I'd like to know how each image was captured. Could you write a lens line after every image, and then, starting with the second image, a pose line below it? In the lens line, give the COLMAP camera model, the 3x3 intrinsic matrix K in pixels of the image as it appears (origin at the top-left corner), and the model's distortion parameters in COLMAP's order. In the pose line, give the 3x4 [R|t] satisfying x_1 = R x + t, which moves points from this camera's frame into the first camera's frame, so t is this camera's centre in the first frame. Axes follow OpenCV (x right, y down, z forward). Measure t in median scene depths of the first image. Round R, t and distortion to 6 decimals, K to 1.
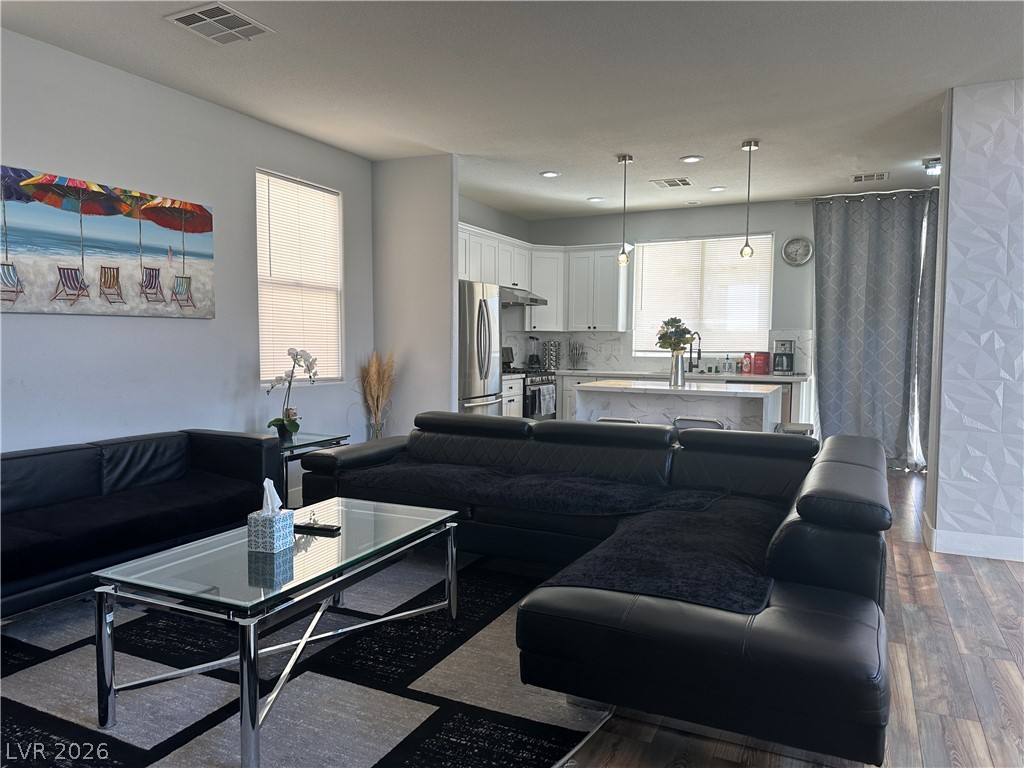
lens RADIAL K [[712.3, 0, 510.2], [0, 712.3, 385.7], [0, 0, 1]] dist [0.113681, -0.170868]
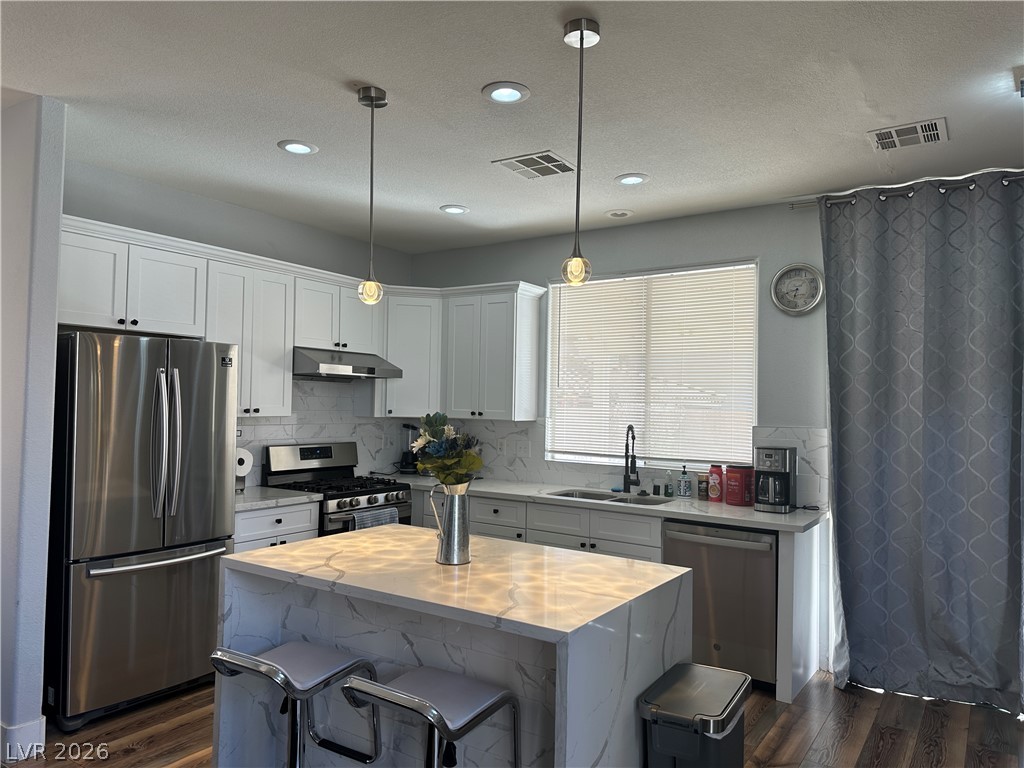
lens RADIAL K [[709.5, 0, 509.3], [0, 709.5, 381.6], [0, 0, 1]] dist [0.078725, -0.092435]
pose [[0.989748, 0.008278, -0.142585, 0.333712], [-0.022239, 0.995075, -0.096602, -0.071479], [0.141083, 0.098783, 0.985057, 0.551104]]
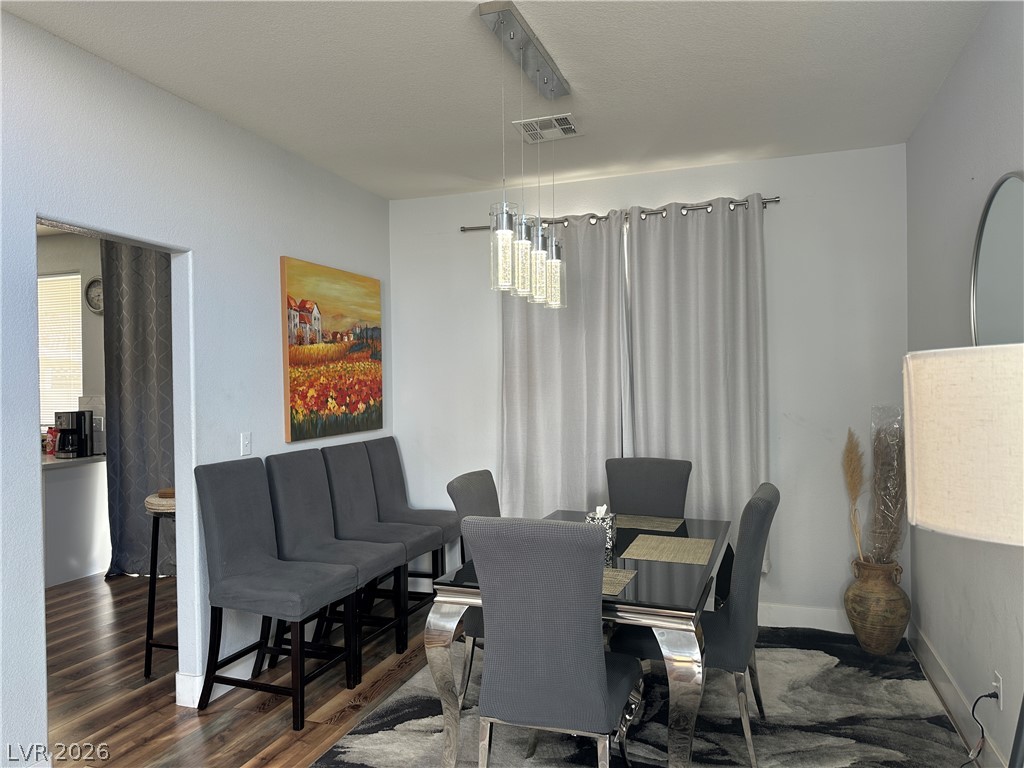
lens RADIAL K [[723.0, 0, 507.7], [0, 723.0, 382.9], [0, 0, 1]] dist [0.001621, -0.003447]
pose [[0.992764, -0.016179, 0.118984, 0.968897], [0.024304, 0.997446, -0.067156, -0.039126], [-0.117593, 0.069562, 0.990622, 0.245052]]
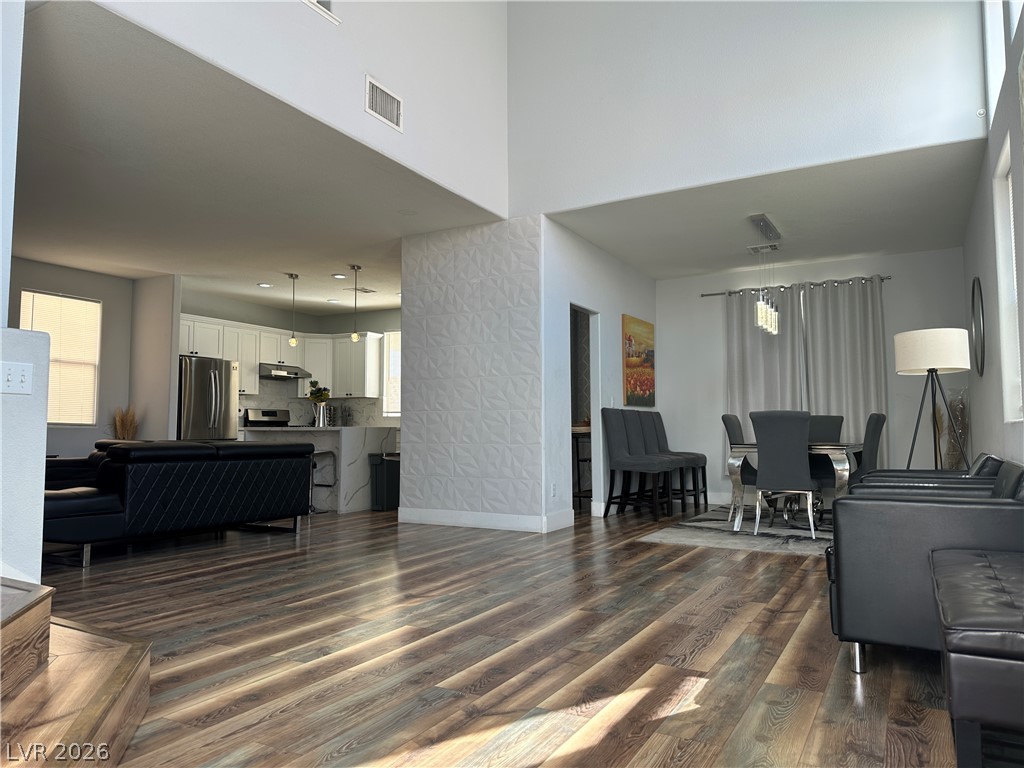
lens RADIAL K [[709.7, 0, 506.2], [0, 709.7, 381.1], [0, 0, 1]] dist [0.175740, -0.337417]
pose [[0.997971, -0.011400, -0.062647, 0.702177], [0.002959, 0.991083, -0.133212, 0.102504], [0.063607, 0.132756, 0.989106, -0.422637]]
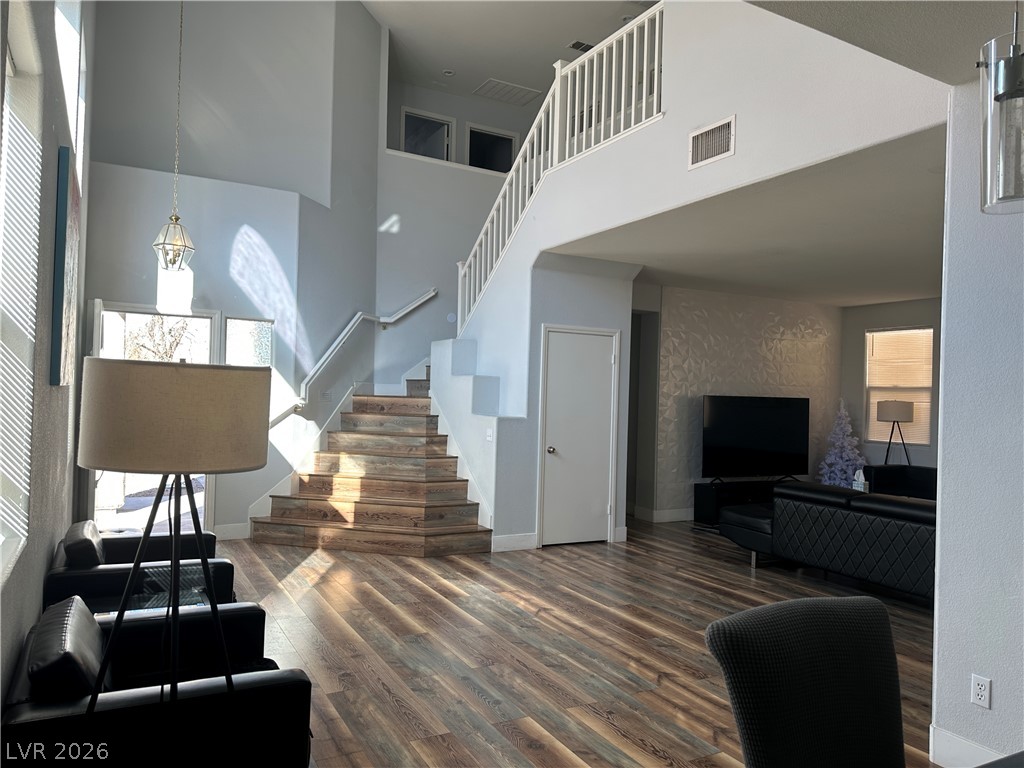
lens RADIAL K [[712.3, 0, 510.2], [0, 712.3, 385.7], [0, 0, 1]] dist [0.113681, -0.170868]
pose [[-0.578579, -0.033767, -0.814927, 1.289246], [-0.087230, 0.995974, 0.020663, -0.064783], [0.810948, 0.083042, -0.579195, 0.683965]]
